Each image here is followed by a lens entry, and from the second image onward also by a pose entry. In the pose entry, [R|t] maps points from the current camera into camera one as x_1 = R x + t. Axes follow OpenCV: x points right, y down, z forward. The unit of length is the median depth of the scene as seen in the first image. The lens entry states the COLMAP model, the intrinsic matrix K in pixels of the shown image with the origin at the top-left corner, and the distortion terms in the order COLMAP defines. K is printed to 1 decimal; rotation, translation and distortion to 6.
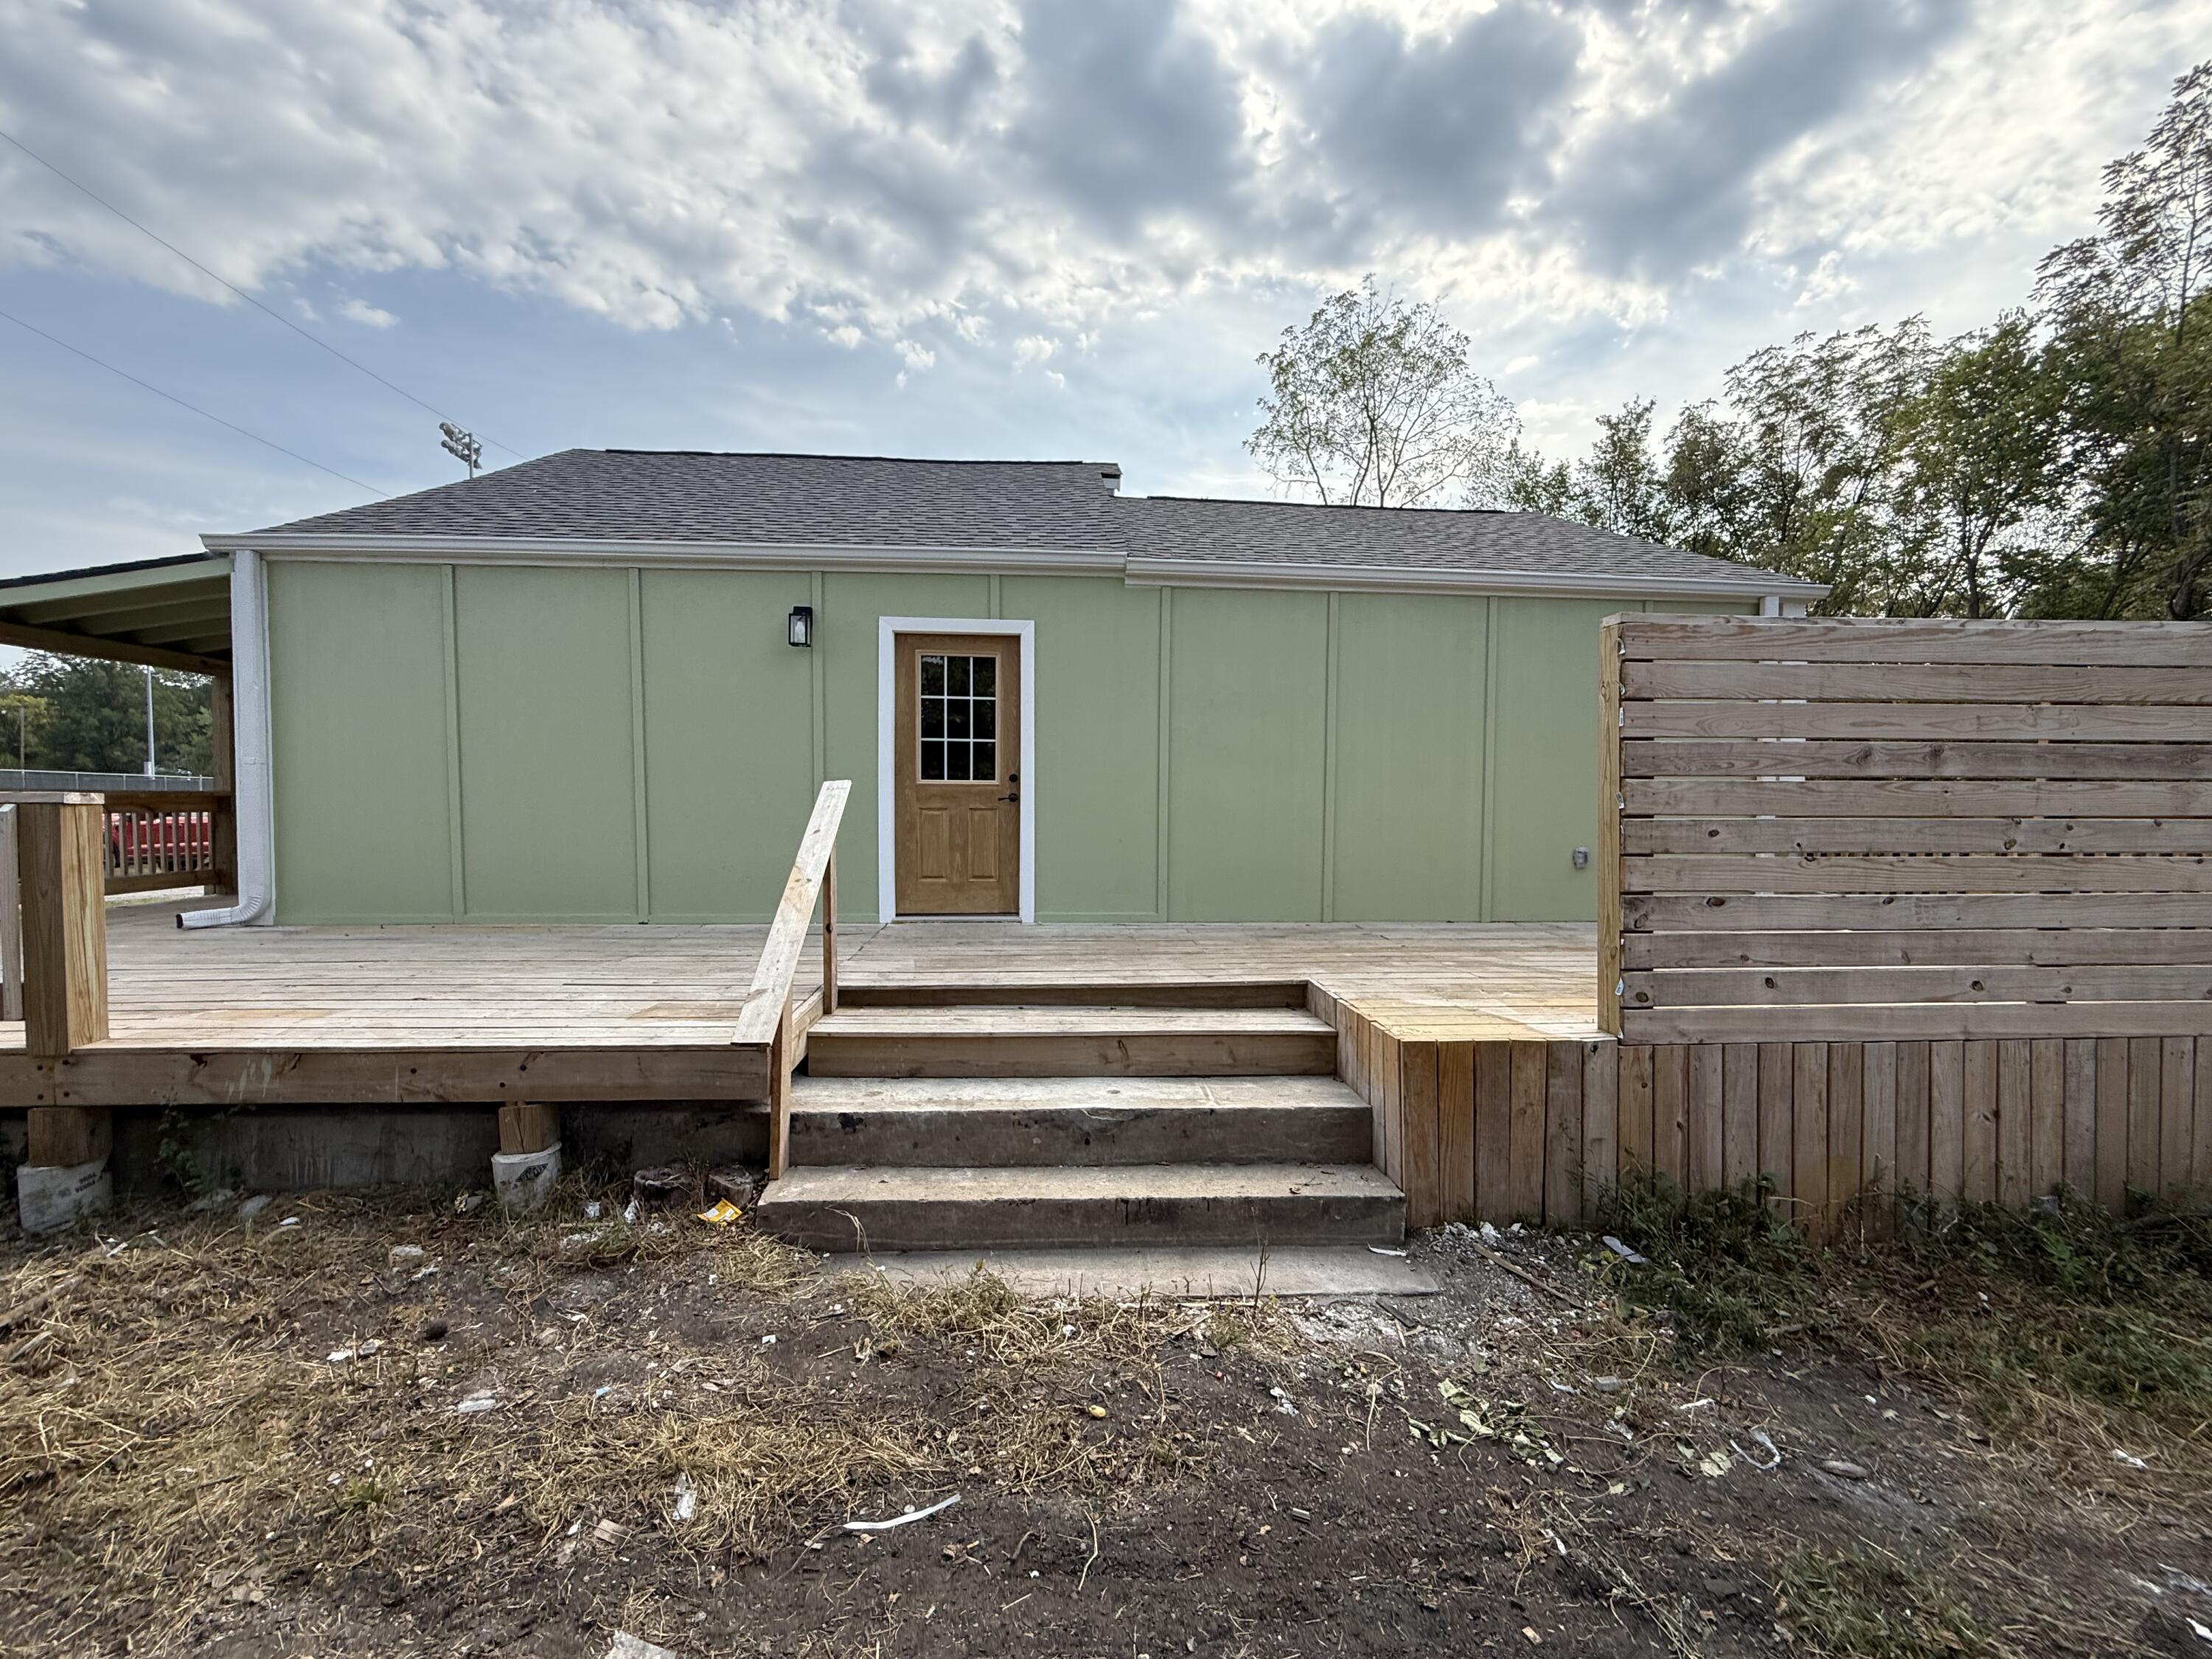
lens RADIAL K [[876.8, 0, 1098.6], [0, 876.8, 835.2], [0, 0, 1]] dist [-0.001248, -0.000612]
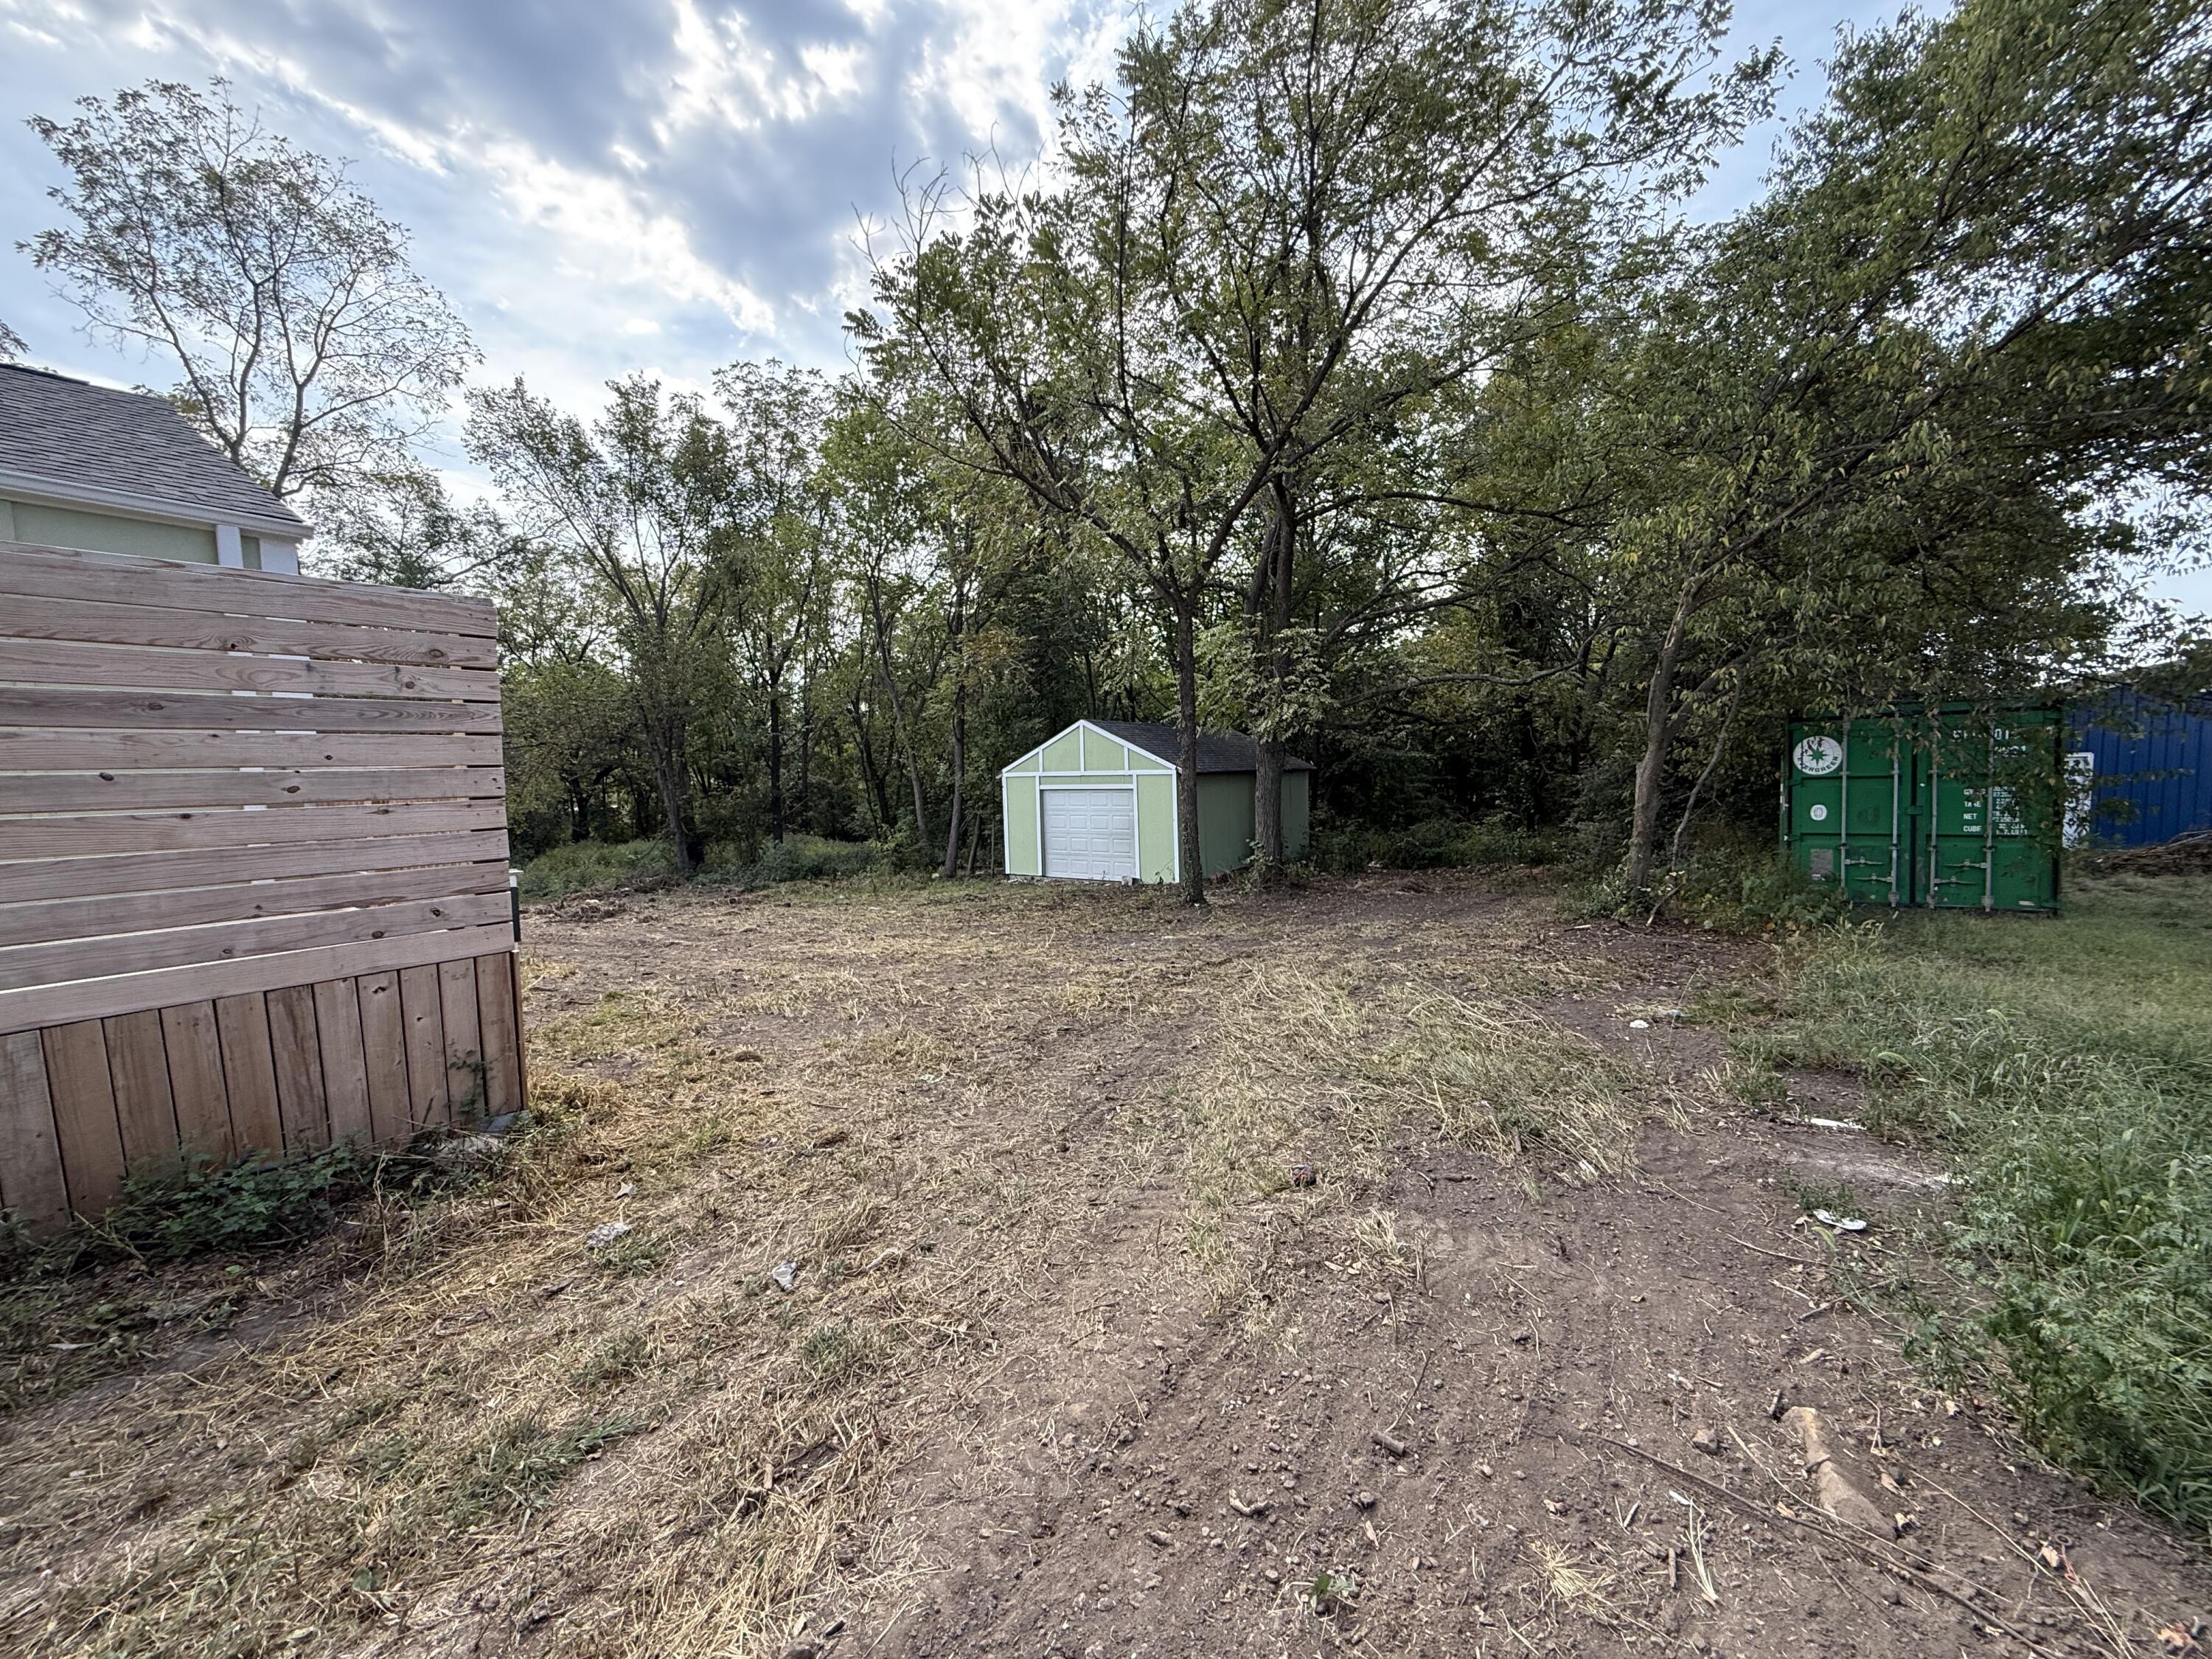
lens RADIAL K [[876.8, 0, 1098.6], [0, 876.8, 835.2], [0, 0, 1]] dist [-0.001248, -0.000612]
pose [[0.626624, -0.079403, 0.775266, 0.136222], [0.057548, 0.996795, 0.055577, 0.006462], [-0.777194, 0.009789, 0.629185, -0.042585]]
